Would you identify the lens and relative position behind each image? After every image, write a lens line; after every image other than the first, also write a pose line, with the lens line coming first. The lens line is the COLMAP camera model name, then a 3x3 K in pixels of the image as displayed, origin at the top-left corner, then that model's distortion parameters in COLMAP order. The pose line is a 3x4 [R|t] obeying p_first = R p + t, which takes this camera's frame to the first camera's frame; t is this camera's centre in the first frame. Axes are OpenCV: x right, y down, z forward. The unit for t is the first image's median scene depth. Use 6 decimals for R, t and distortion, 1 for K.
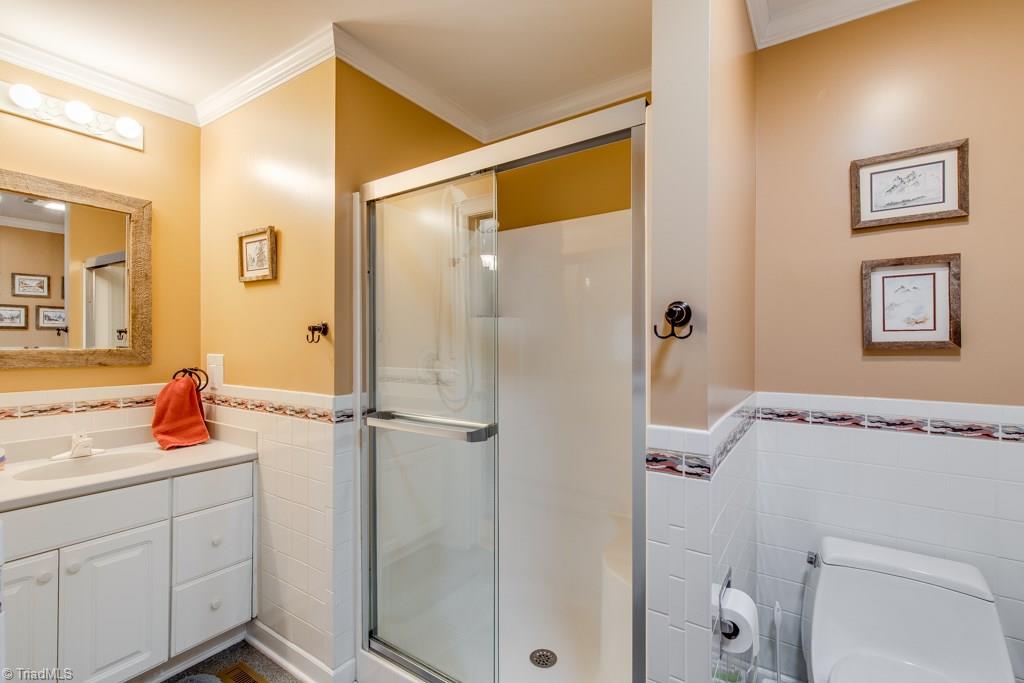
lens RADIAL K [[459.1, 0, 513.1], [0, 459.1, 337.6], [0, 0, 1]] dist [0.009086, -0.000766]
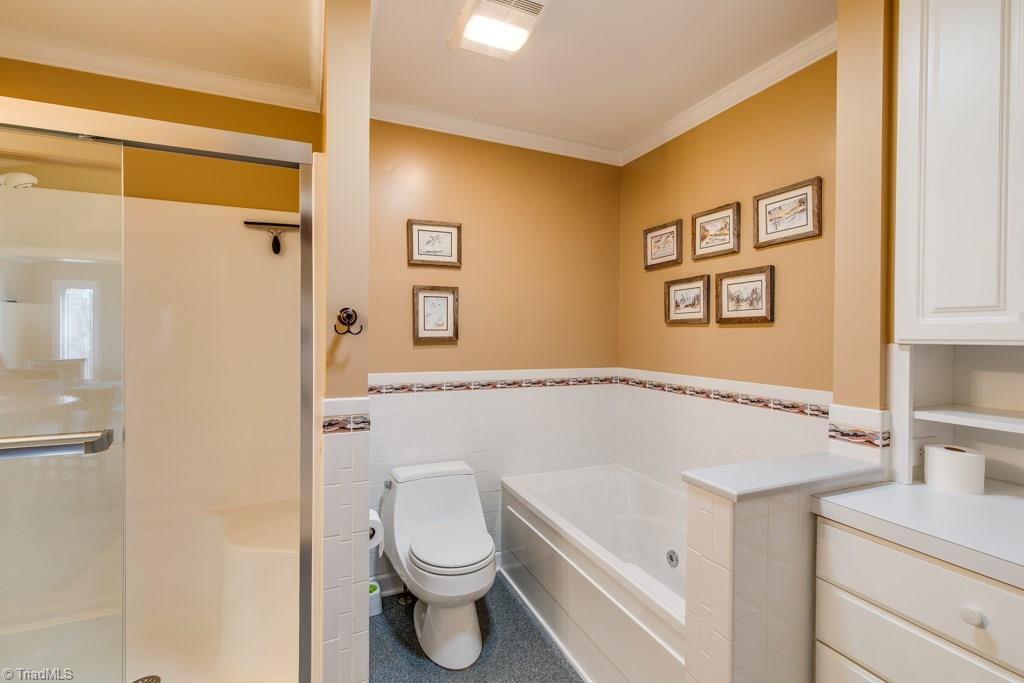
lens RADIAL K [[459.1, 0, 510.8], [0, 459.1, 339.4], [0, 0, 1]] dist [0.009086, -0.000766]
pose [[0.544799, -0.005080, 0.838551, -0.393439], [-0.004020, 0.999954, 0.008669, 0.002611], [-0.838557, -0.008094, 0.544753, -0.127596]]
